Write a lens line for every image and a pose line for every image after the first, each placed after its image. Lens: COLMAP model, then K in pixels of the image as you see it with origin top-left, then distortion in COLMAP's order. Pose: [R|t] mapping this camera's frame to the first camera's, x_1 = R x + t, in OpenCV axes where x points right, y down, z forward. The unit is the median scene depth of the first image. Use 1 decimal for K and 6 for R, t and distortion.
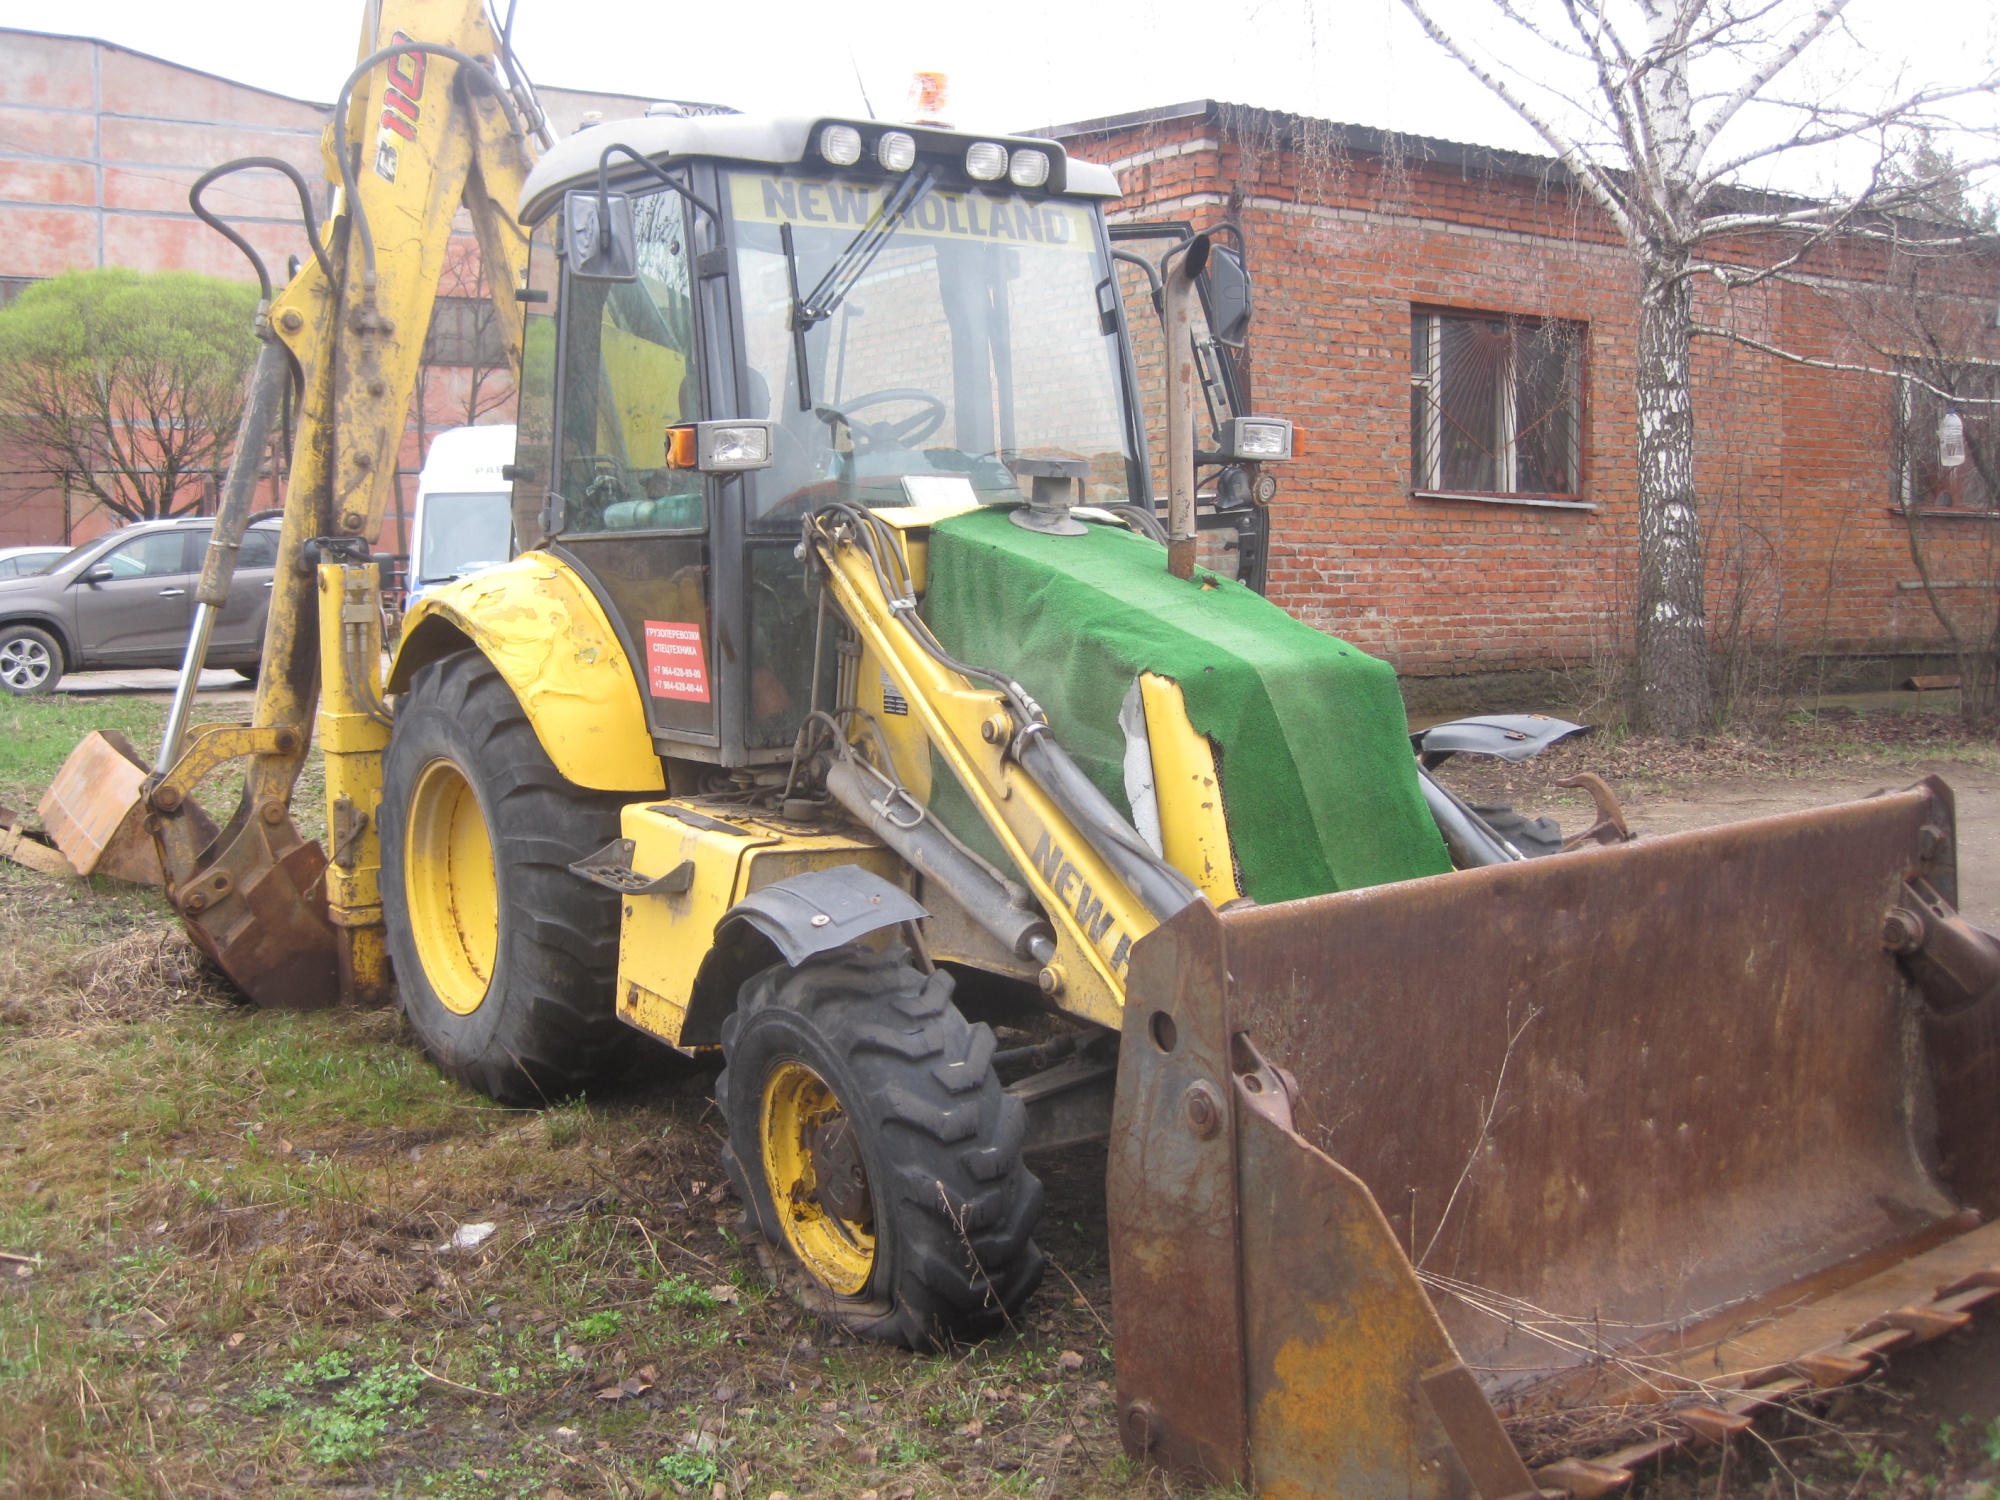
lens RADIAL K [[2084.6, 0, 974.6], [0, 2084.6, 727.6], [0, 0, 1]] dist [-0.183796, 0.162827]
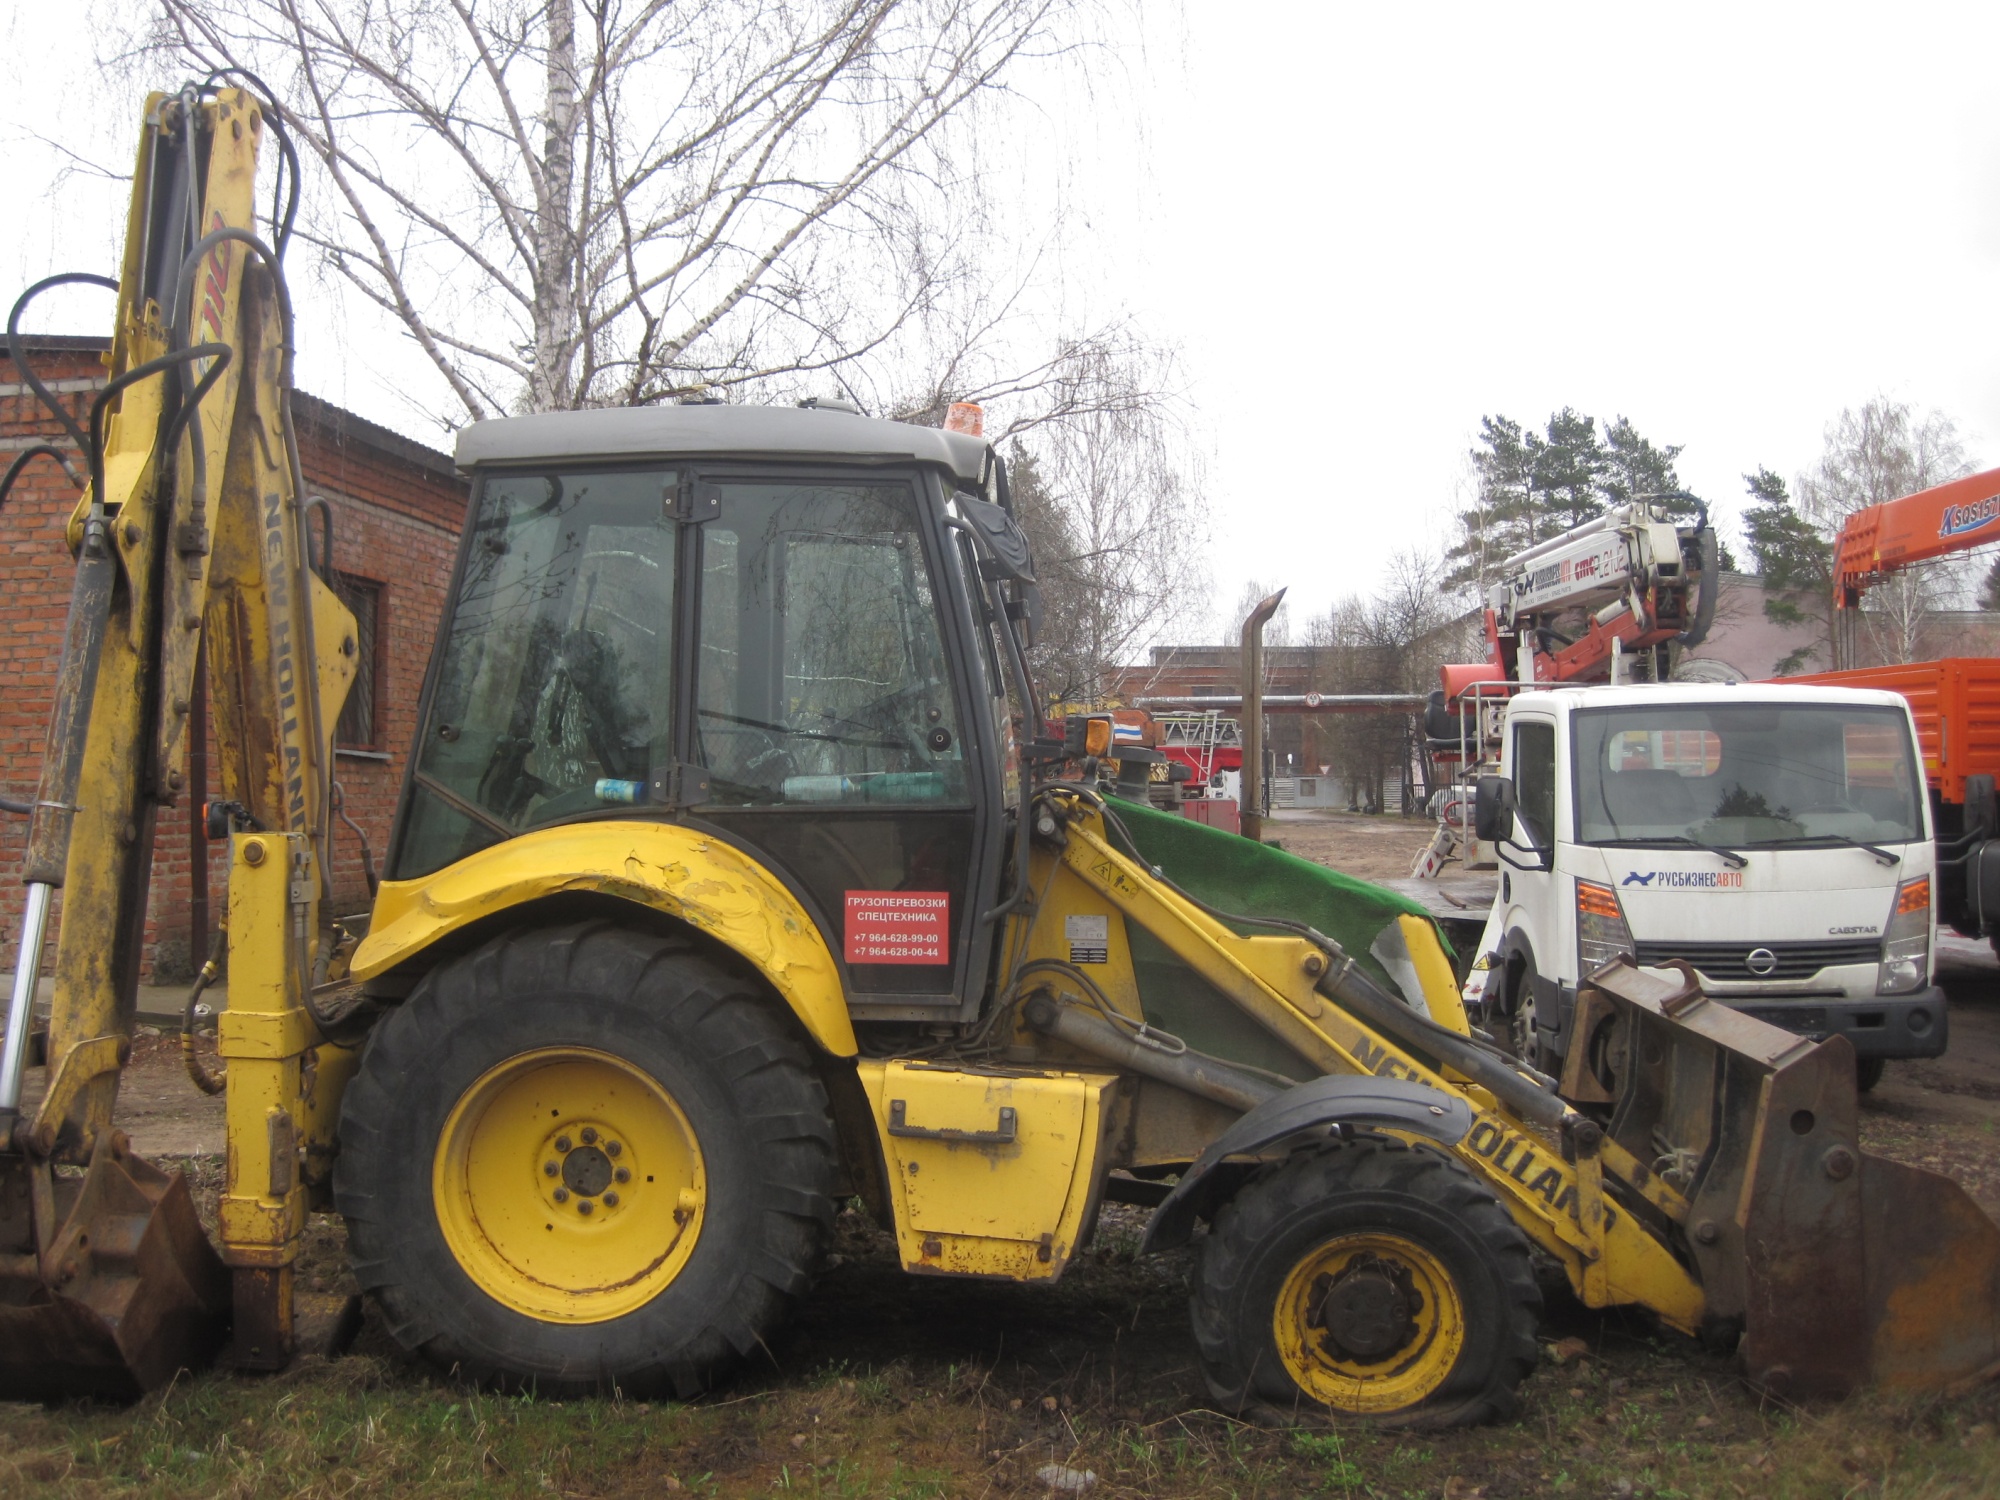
lens RADIAL K [[2084.6, 0, 974.6], [0, 2084.6, 727.6], [0, 0, 1]] dist [-0.183796, 0.162827]
pose [[0.621474, 0.028604, 0.782912, -0.963023], [0.060868, 0.994550, -0.084652, -0.041830], [-0.781067, 0.100263, 0.616346, 0.305177]]
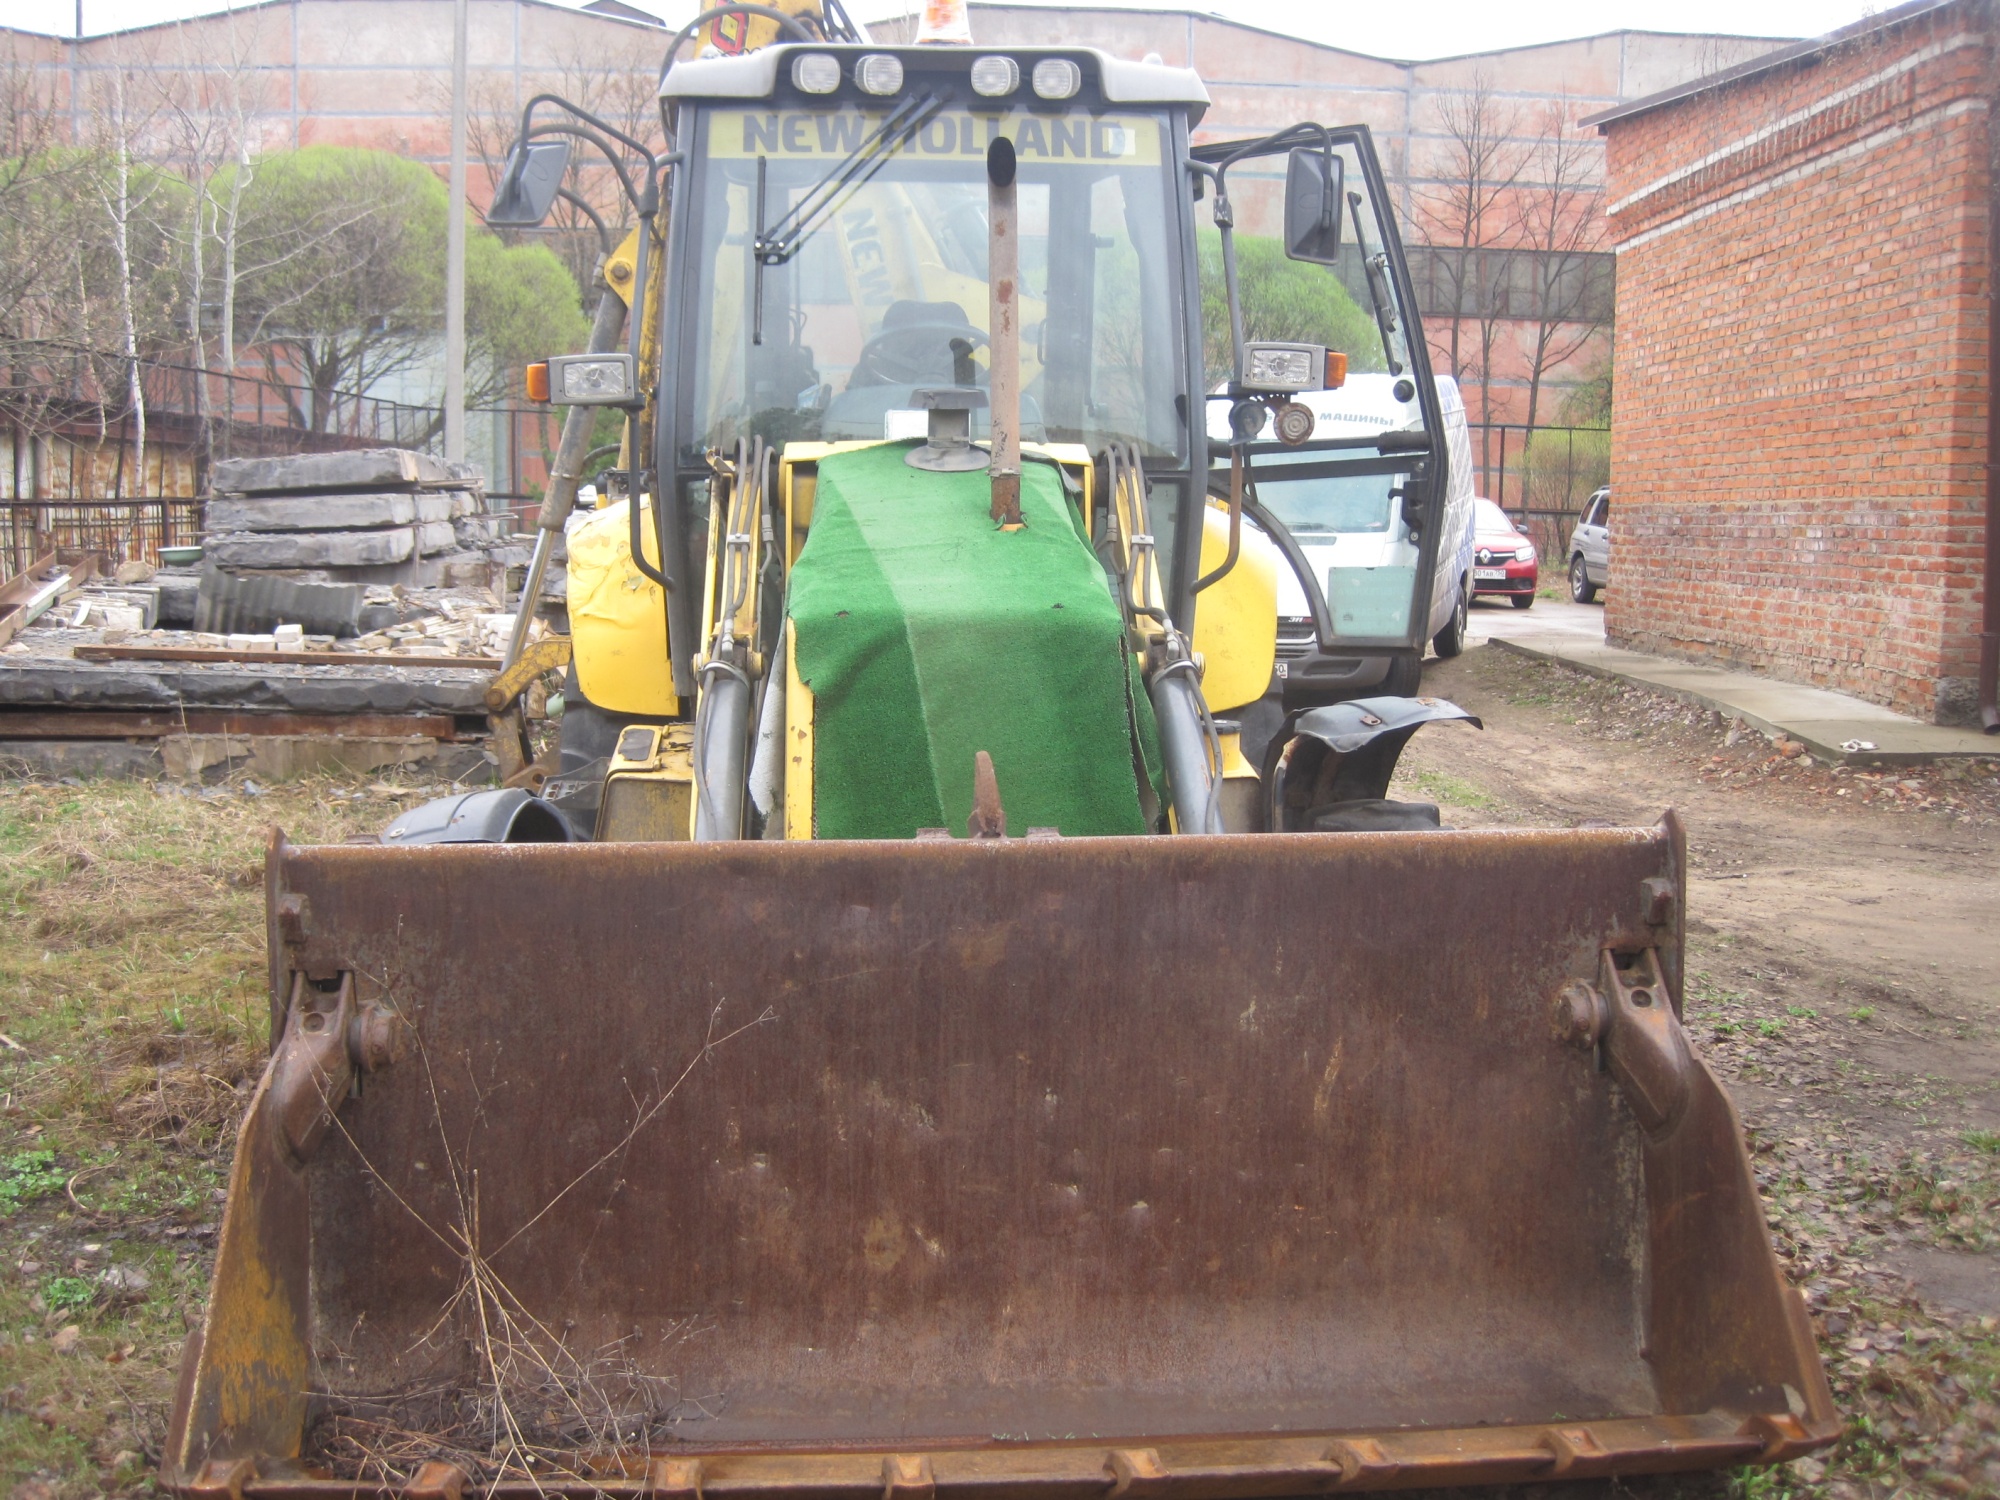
lens RADIAL K [[2084.6, 0, 974.6], [0, 2084.6, 727.6], [0, 0, 1]] dist [-0.183796, 0.162827]
pose [[0.845419, 0.076300, -0.528626, 0.541775], [-0.065469, 0.997084, 0.039213, -0.014726], [0.530076, 0.001458, 0.847949, 0.210216]]
